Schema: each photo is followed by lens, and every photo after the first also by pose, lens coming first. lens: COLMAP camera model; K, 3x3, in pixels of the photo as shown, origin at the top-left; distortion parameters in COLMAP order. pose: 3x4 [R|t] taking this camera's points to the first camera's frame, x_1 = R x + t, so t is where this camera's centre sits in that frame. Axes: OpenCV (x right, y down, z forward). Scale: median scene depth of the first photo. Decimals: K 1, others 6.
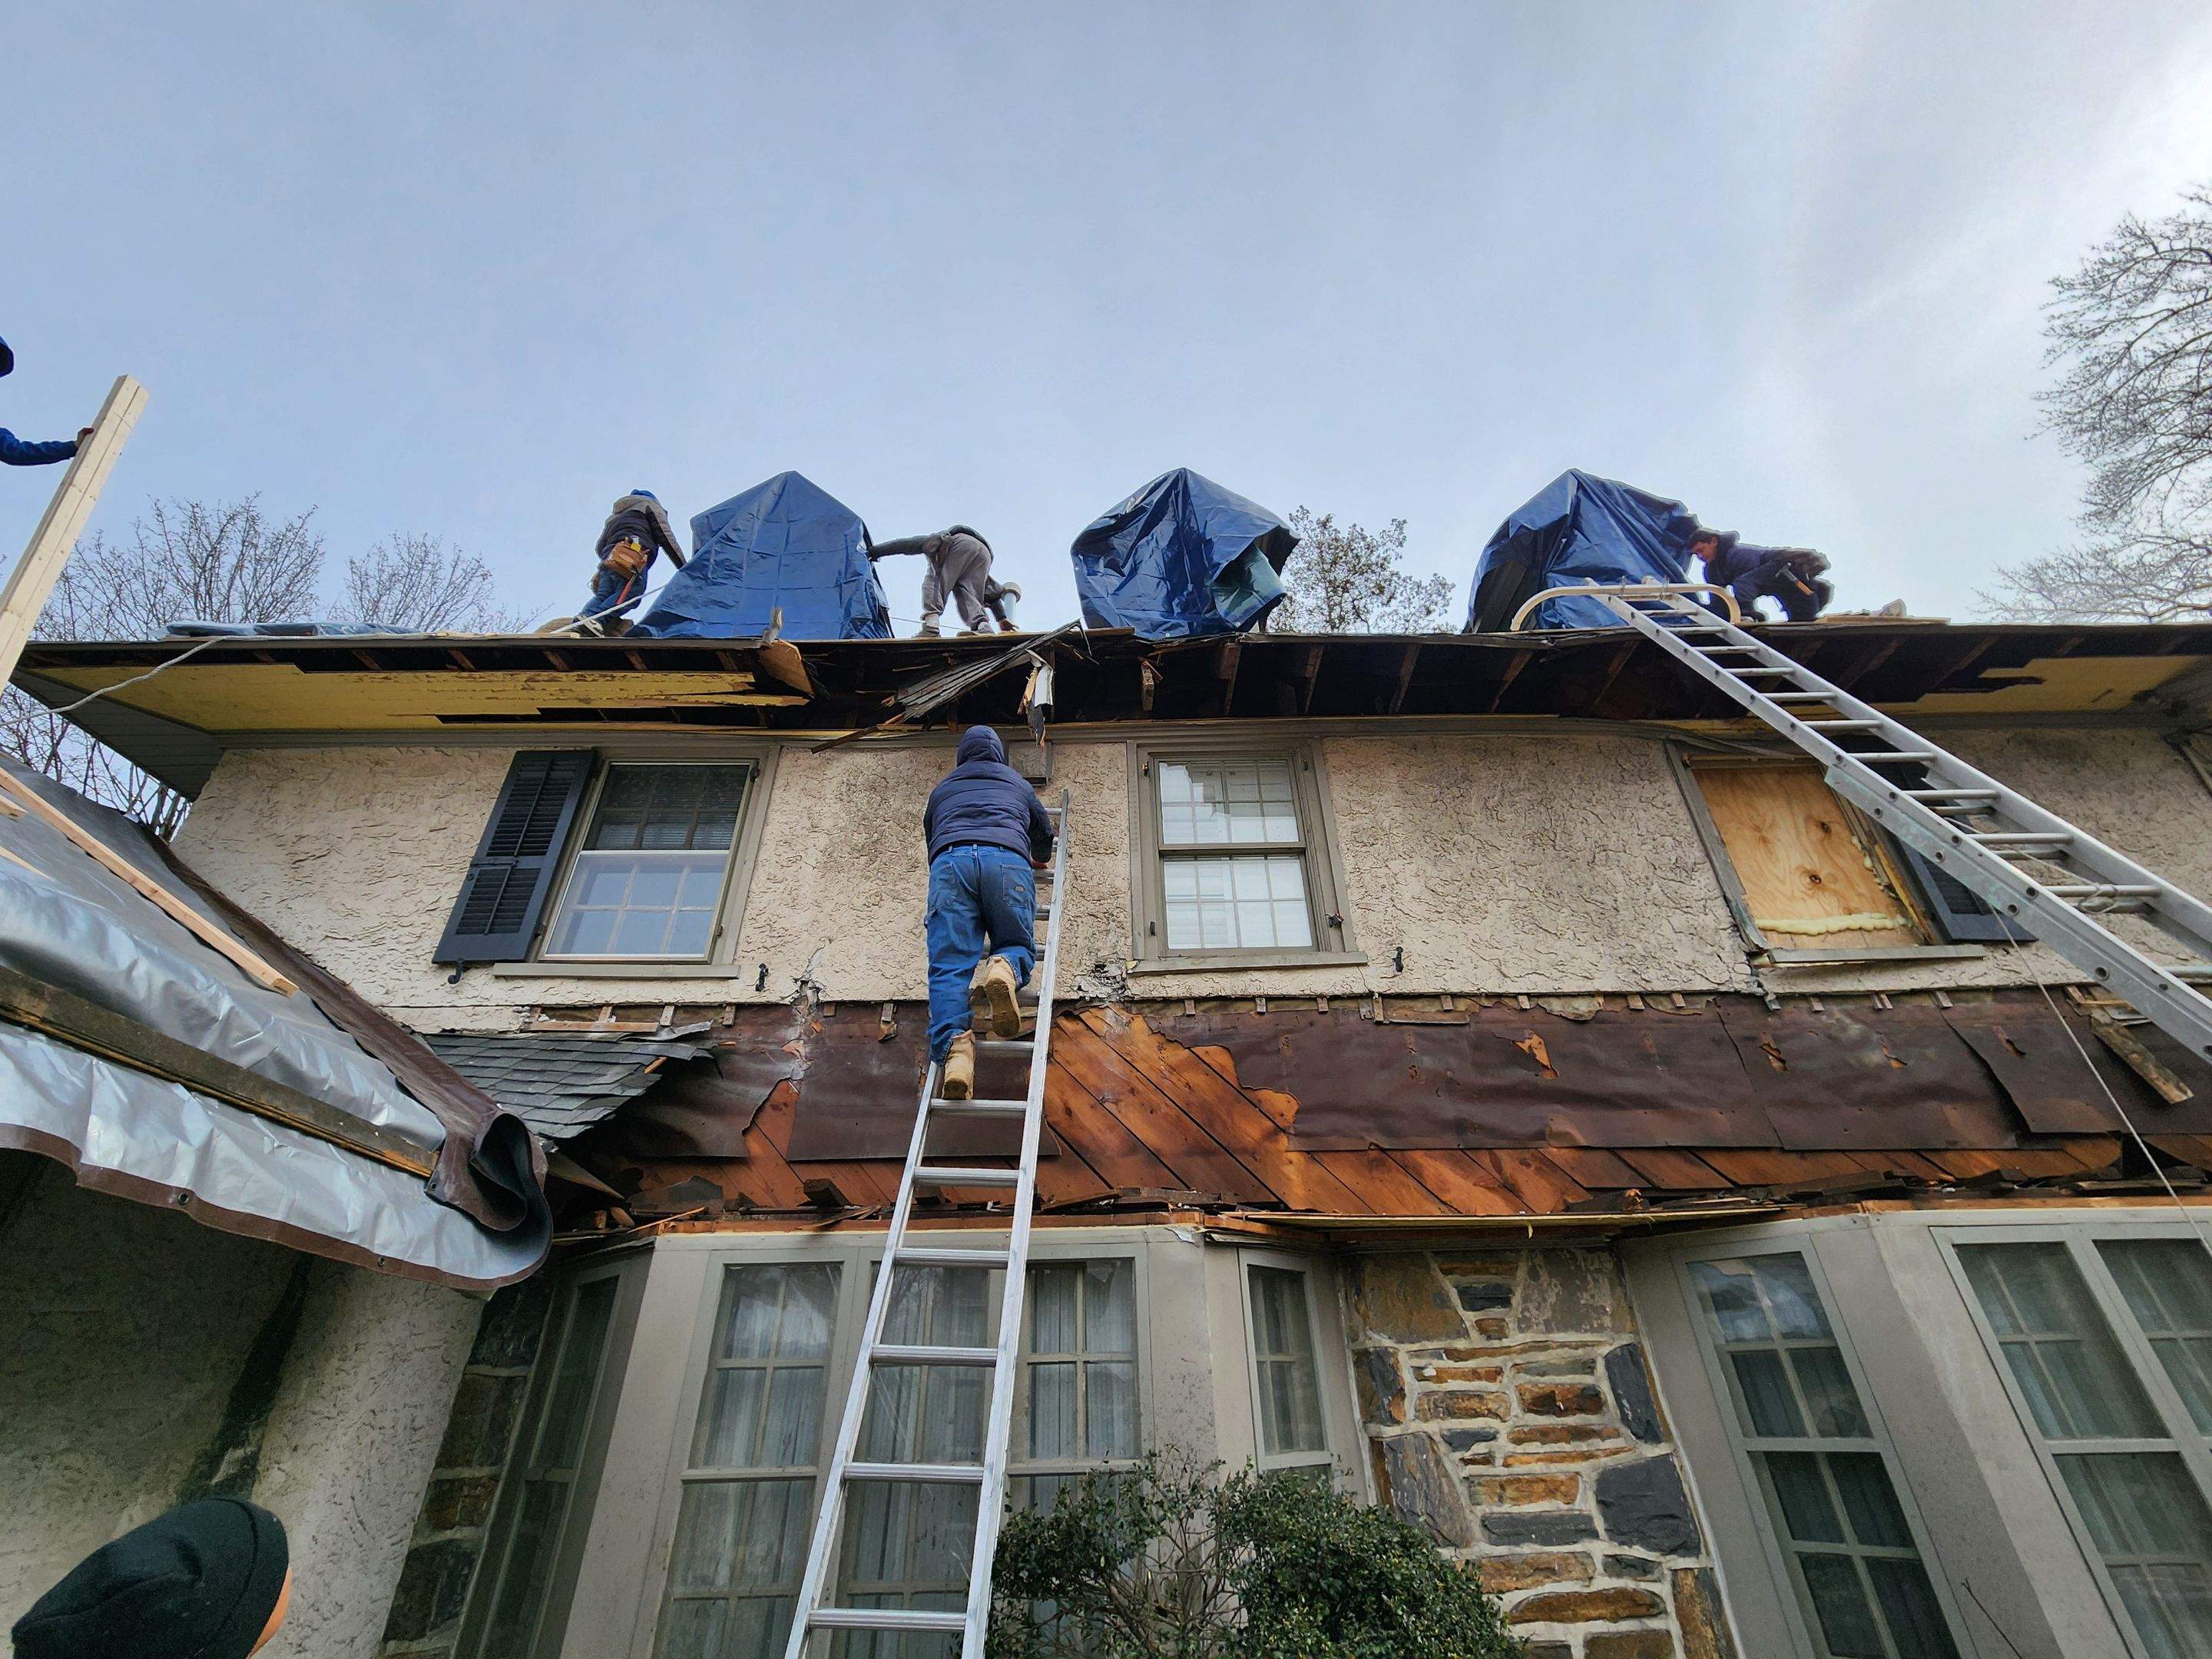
lens RADIAL K [[905.9, 0, 1108.6], [0, 905.9, 830.2], [0, 0, 1]] dist [-0.001031, -0.000114]
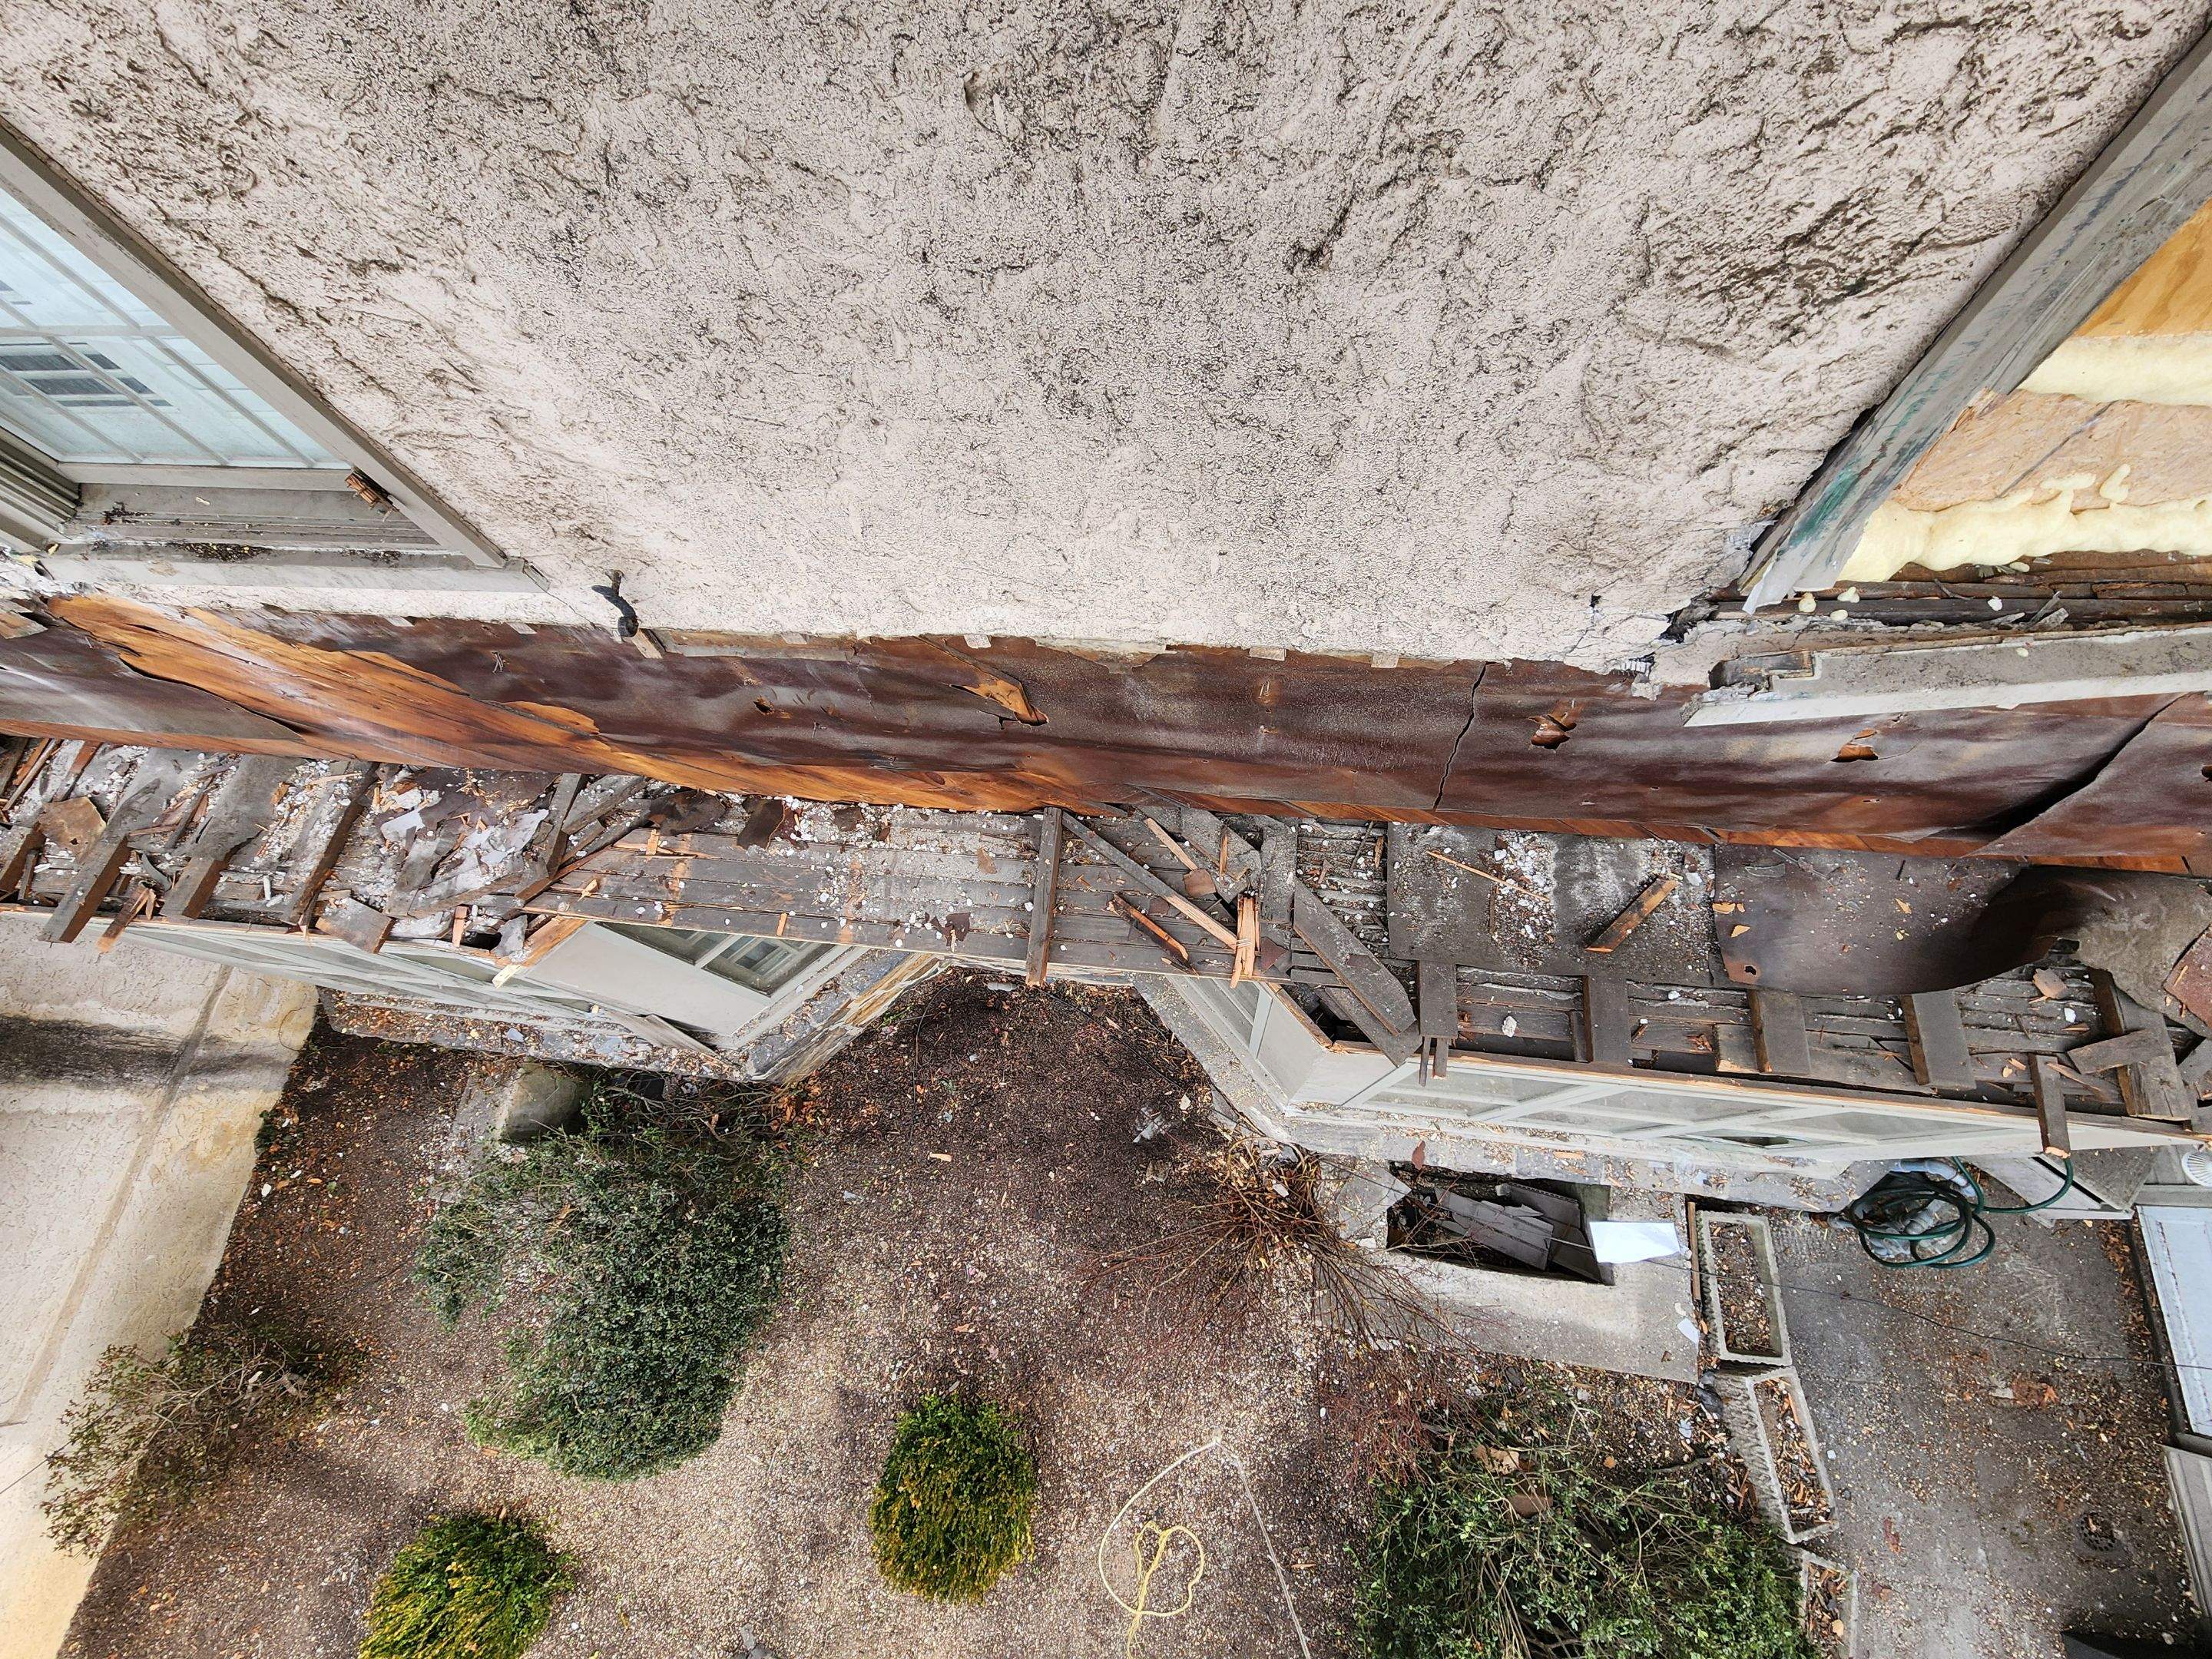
lens RADIAL K [[904.0, 0, 1104.1], [0, 904.0, 831.0], [0, 0, 1]] dist [-0.000122, -0.000121]
pose [[0.986736, 0.081111, -0.140615, 0.592879], [0.154268, -0.198908, 0.967800, -0.202023], [0.050530, -0.976656, -0.208783, 1.034283]]
